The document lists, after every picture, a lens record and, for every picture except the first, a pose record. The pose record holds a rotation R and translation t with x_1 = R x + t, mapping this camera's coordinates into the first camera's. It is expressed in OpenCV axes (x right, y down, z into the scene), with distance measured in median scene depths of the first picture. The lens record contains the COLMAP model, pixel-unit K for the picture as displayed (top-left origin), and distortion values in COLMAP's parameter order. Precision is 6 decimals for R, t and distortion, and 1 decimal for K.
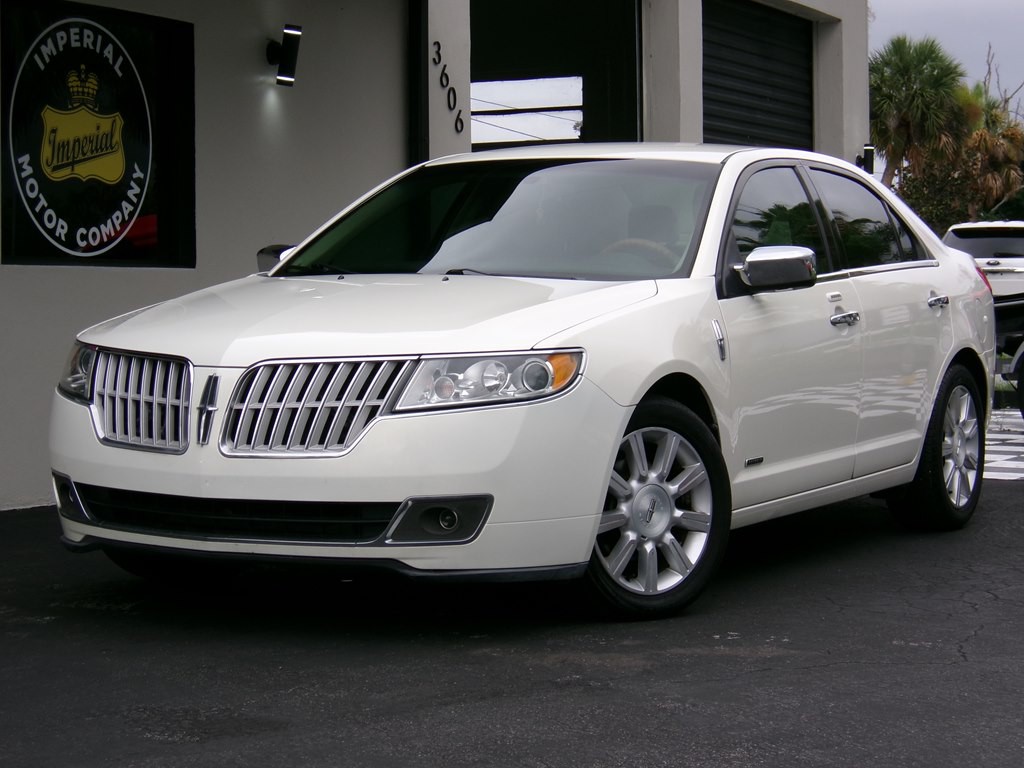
lens RADIAL K [[2417.3, 0, 492.4], [0, 2417.3, 473.9], [0, 0, 1]] dist [-0.142541, 0.000000]
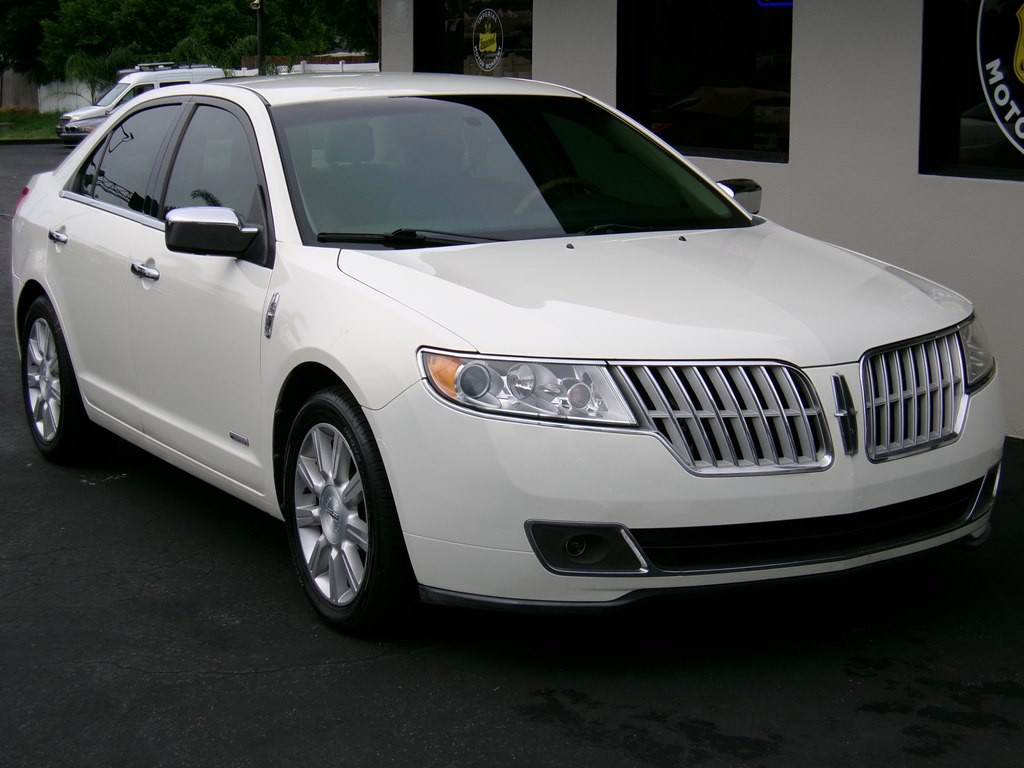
lens RADIAL K [[1944.4, 0, 502.1], [0, 1944.4, 433.6], [0, 0, 1]] dist [-0.103661, 0.000000]
pose [[-0.554257, 0.157947, -0.817222, 0.537956], [-0.053082, 0.973124, 0.224079, -0.144721], [0.830651, 0.167577, -0.530977, 1.227171]]
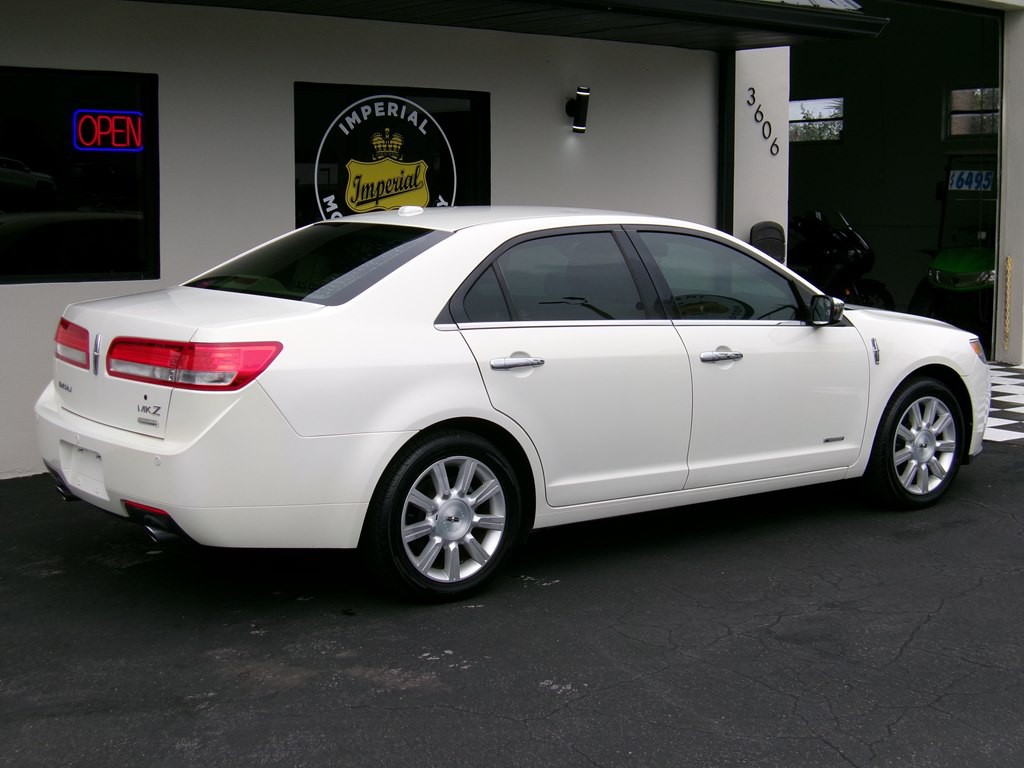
lens RADIAL K [[1569.1, 0, 515.0], [0, 1569.1, 435.7], [0, 0, 1]] dist [-0.107980, 0.000000]
pose [[0.904410, 0.069204, -0.421016, 0.295967], [-0.035220, 0.995500, 0.087975, -0.074375], [0.425209, -0.064737, 0.902777, 0.193097]]
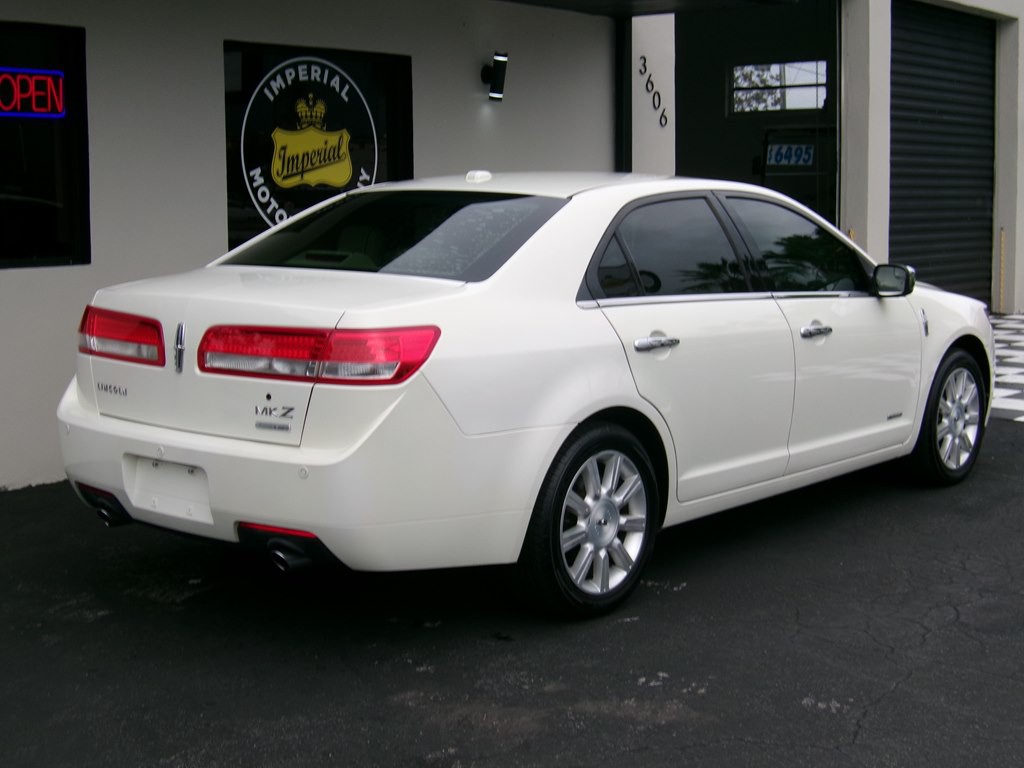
lens RADIAL K [[1569.1, 0, 514.4], [0, 1569.1, 428.8], [0, 0, 1]] dist [-0.107980, 0.000000]
pose [[0.976889, 0.029694, -0.211673, 0.115444], [-0.011717, 0.996254, 0.085682, -0.065820], [0.213424, -0.081222, 0.973578, 0.203411]]
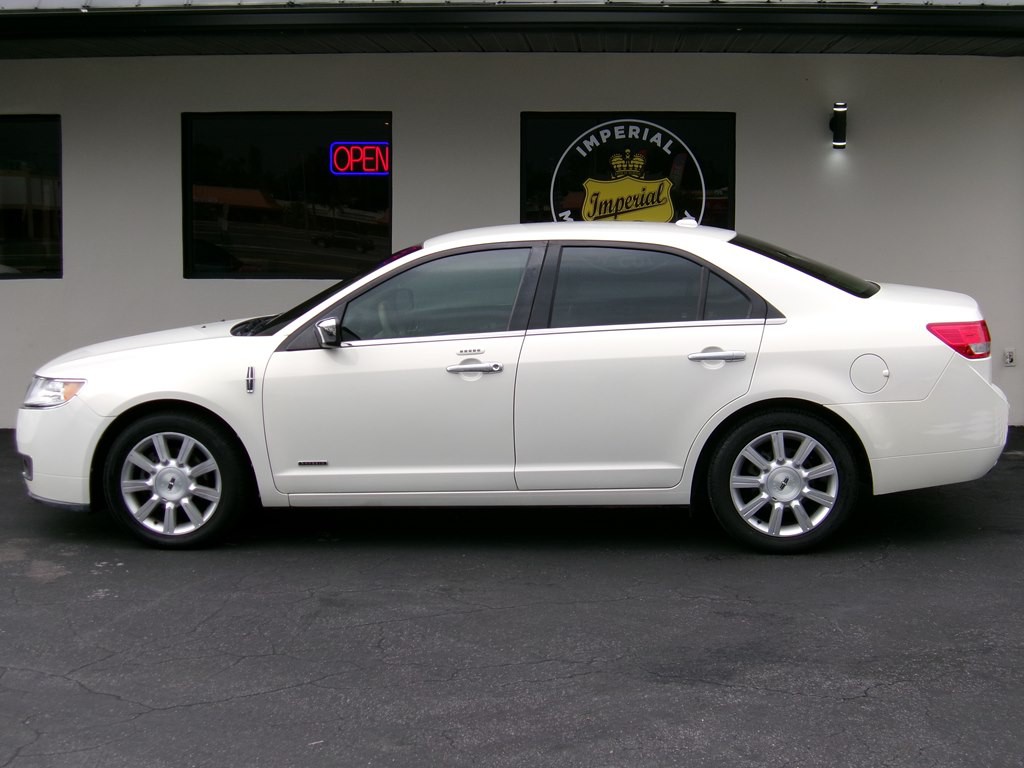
lens RADIAL K [[1569.1, 0, 515.2], [0, 1569.1, 439.0], [0, 0, 1]] dist [-0.107980, 0.000000]
pose [[0.407990, 0.136533, -0.902719, 0.733117], [-0.064457, 0.990595, 0.120693, -0.103033], [0.910708, 0.008945, 0.412954, 0.522123]]
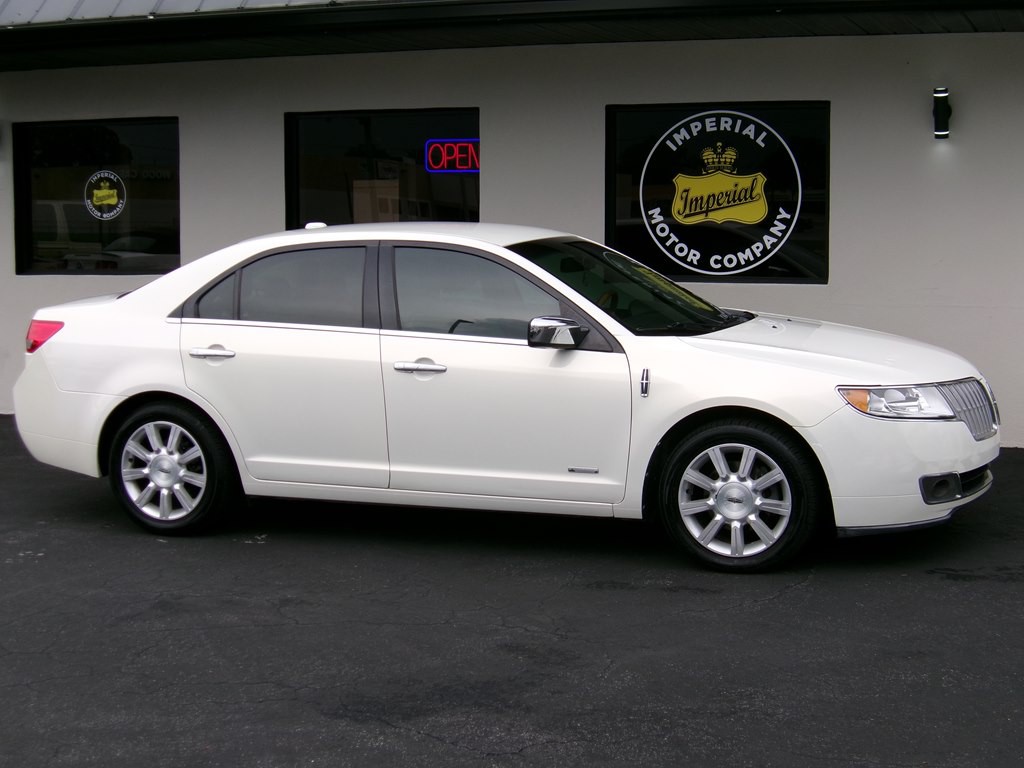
lens RADIAL K [[1569.1, 0, 516.3], [0, 1569.1, 445.3], [0, 0, 1]] dist [-0.107980, 0.000000]
pose [[0.128393, 0.155034, -0.979530, 0.766523], [-0.062416, 0.987010, 0.148037, -0.122233], [0.989757, 0.042131, 0.136402, 0.759312]]
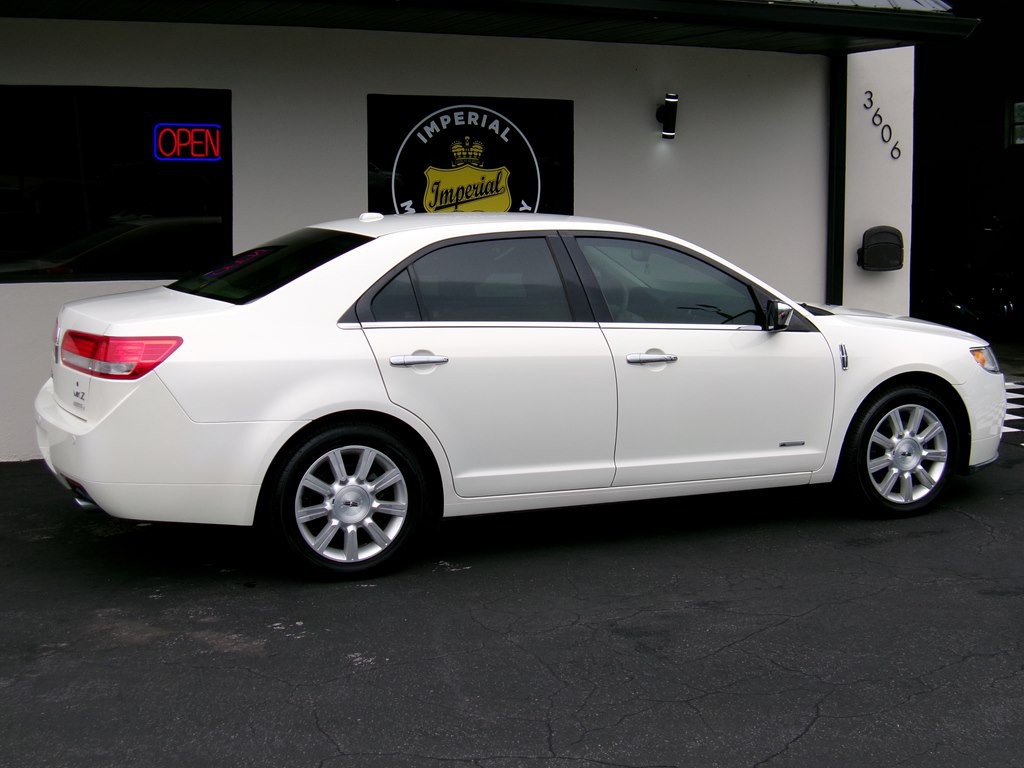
lens RADIAL K [[1569.1, 0, 516.0], [0, 1569.1, 439.6], [0, 0, 1]] dist [-0.107980, 0.000000]
pose [[0.782389, 0.097978, -0.615035, 0.464023], [-0.046057, 0.993946, 0.099751, -0.082550], [0.621085, -0.049717, 0.782165, 0.256866]]
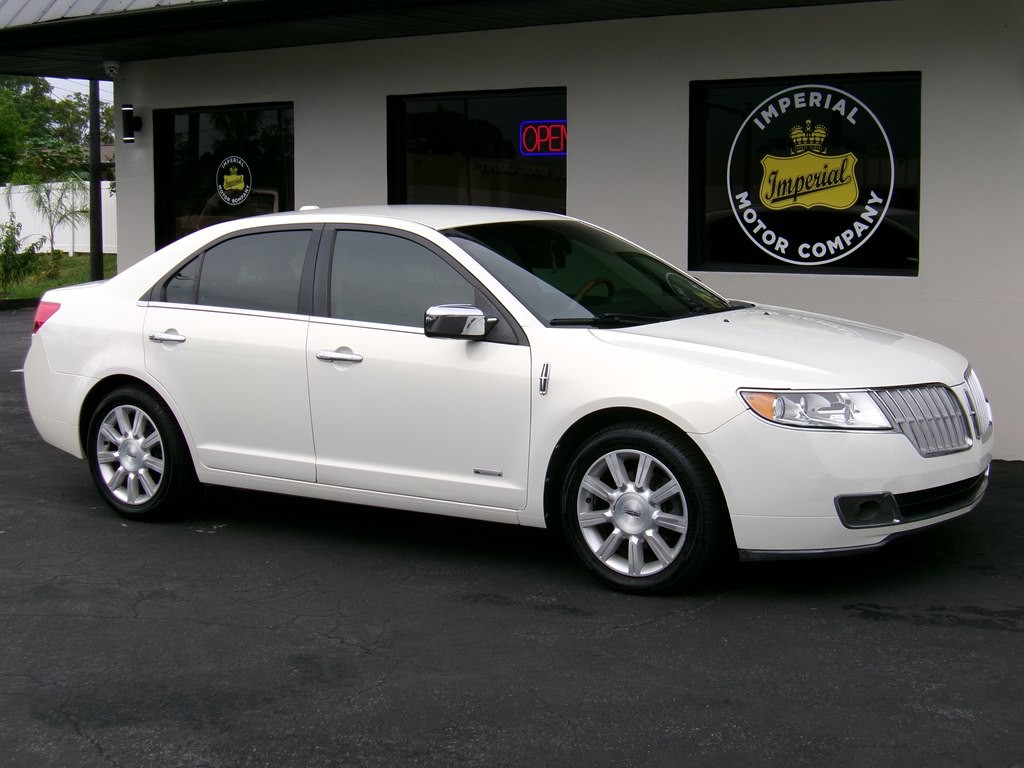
lens RADIAL K [[1569.1, 0, 510.7], [0, 1569.1, 435.1], [0, 0, 1]] dist [-0.107980, 0.000000]
pose [[-0.129938, 0.153269, -0.979604, 0.718408], [-0.059113, 0.985025, 0.161958, -0.129077], [0.989758, 0.078952, -0.118932, 0.955273]]
